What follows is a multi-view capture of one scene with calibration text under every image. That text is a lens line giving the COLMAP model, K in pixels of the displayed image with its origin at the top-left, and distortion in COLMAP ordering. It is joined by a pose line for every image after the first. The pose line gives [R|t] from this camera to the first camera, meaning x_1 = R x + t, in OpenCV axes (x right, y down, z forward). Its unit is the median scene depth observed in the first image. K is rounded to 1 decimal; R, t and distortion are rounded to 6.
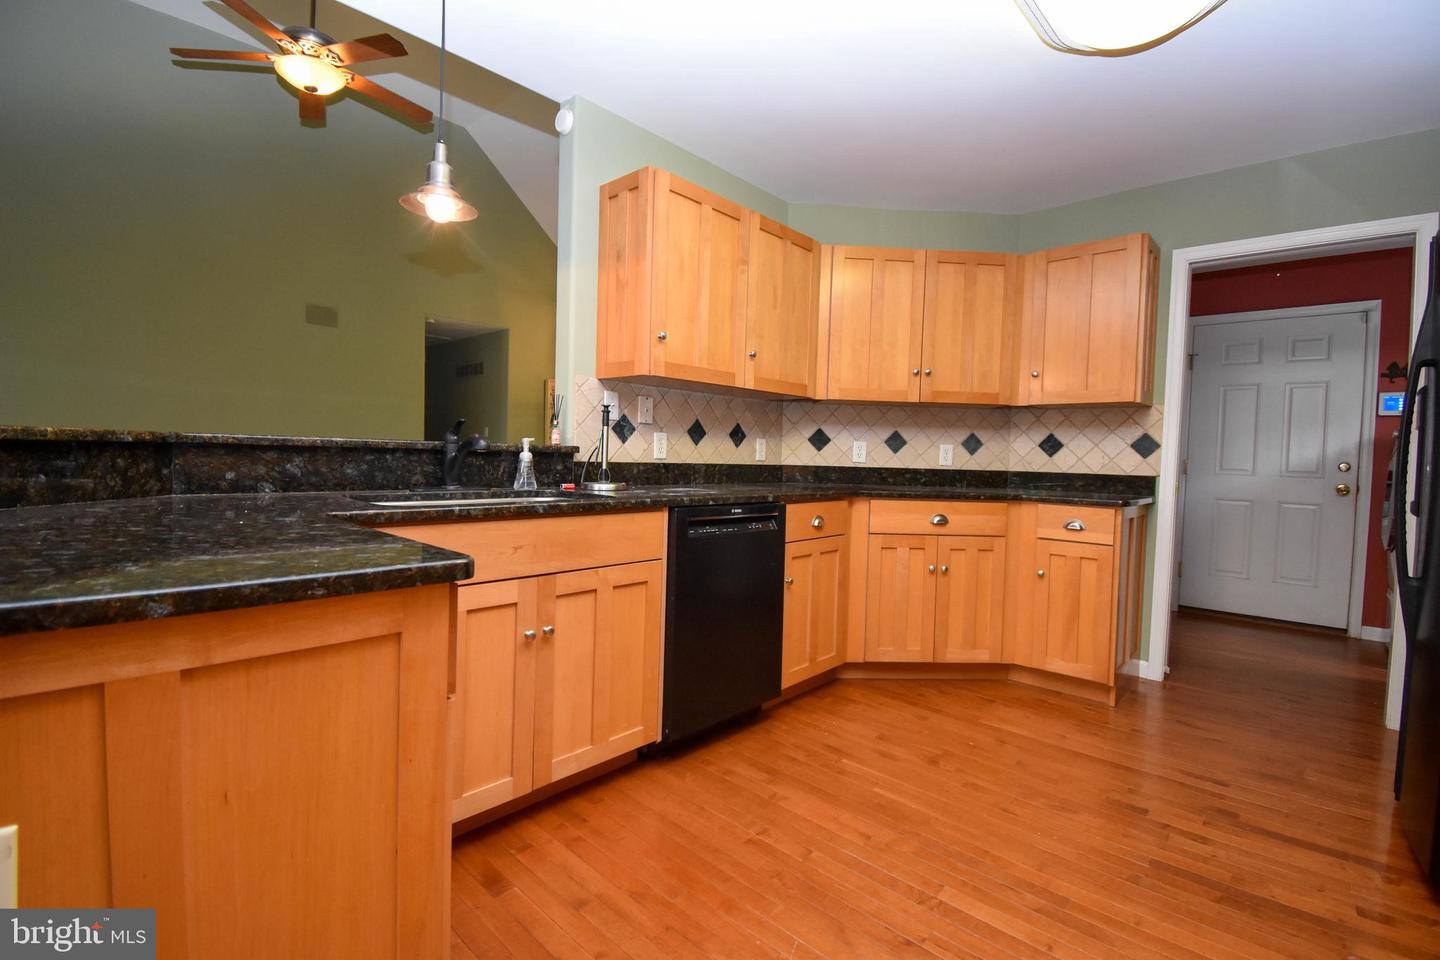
lens RADIAL K [[635.5, 0, 720.0], [0, 635.5, 480.0], [0, 0, 1]] dist [0.022822, -0.026992]
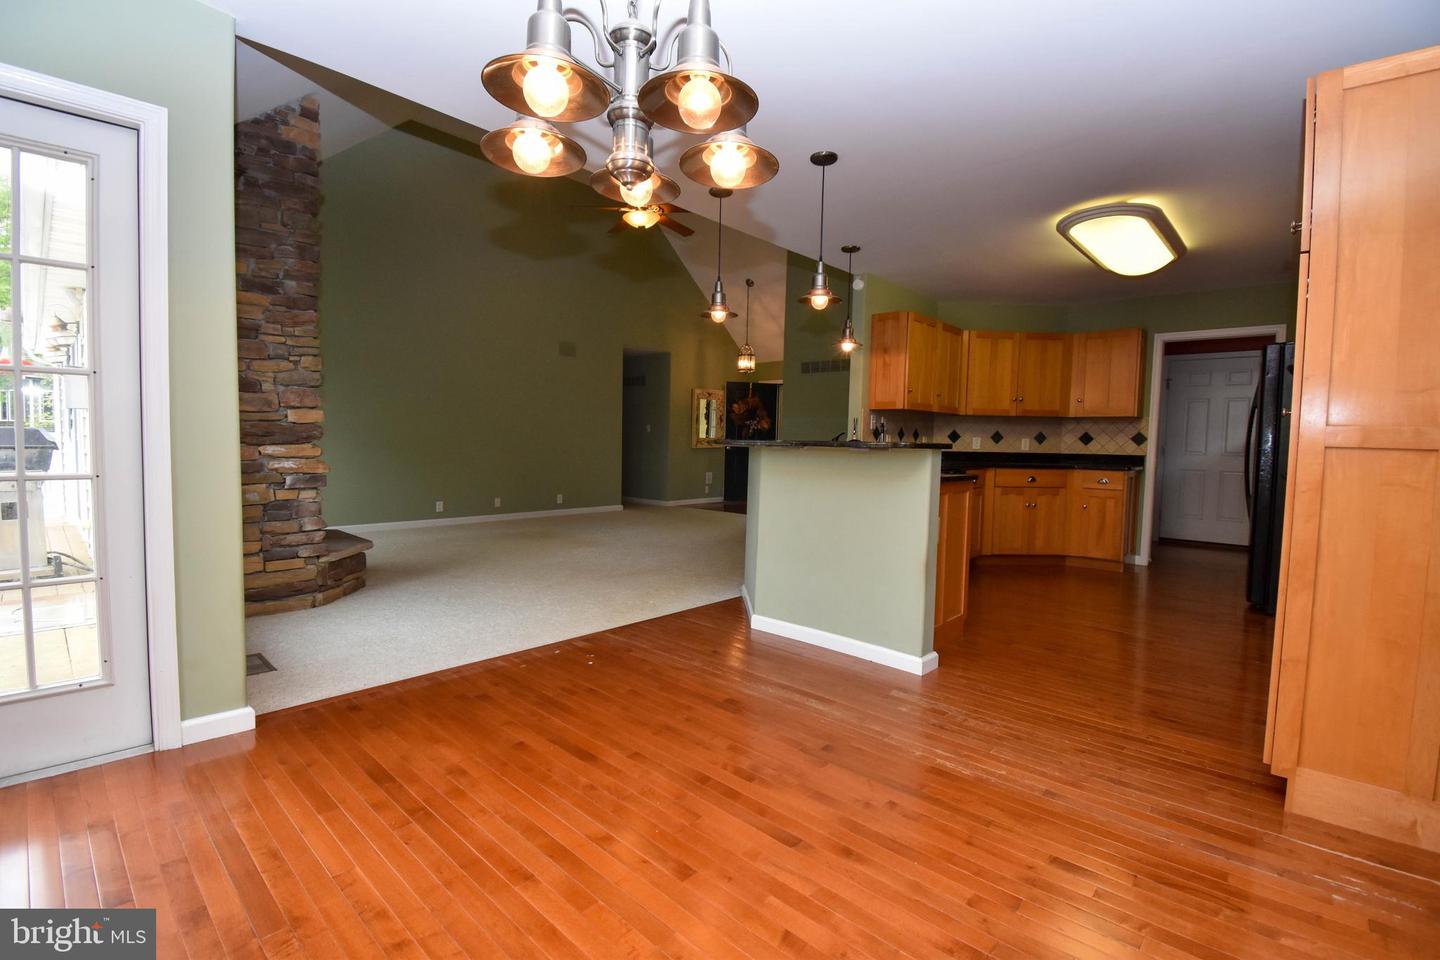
lens RADIAL K [[635.5, 0, 720.0], [0, 635.5, 480.0], [0, 0, 1]] dist [0.022822, -0.026992]
pose [[0.999924, -0.008689, 0.008697, -0.630176], [0.008505, 0.999743, 0.020998, 0.017902], [-0.008878, -0.020922, 0.999742, -0.938619]]
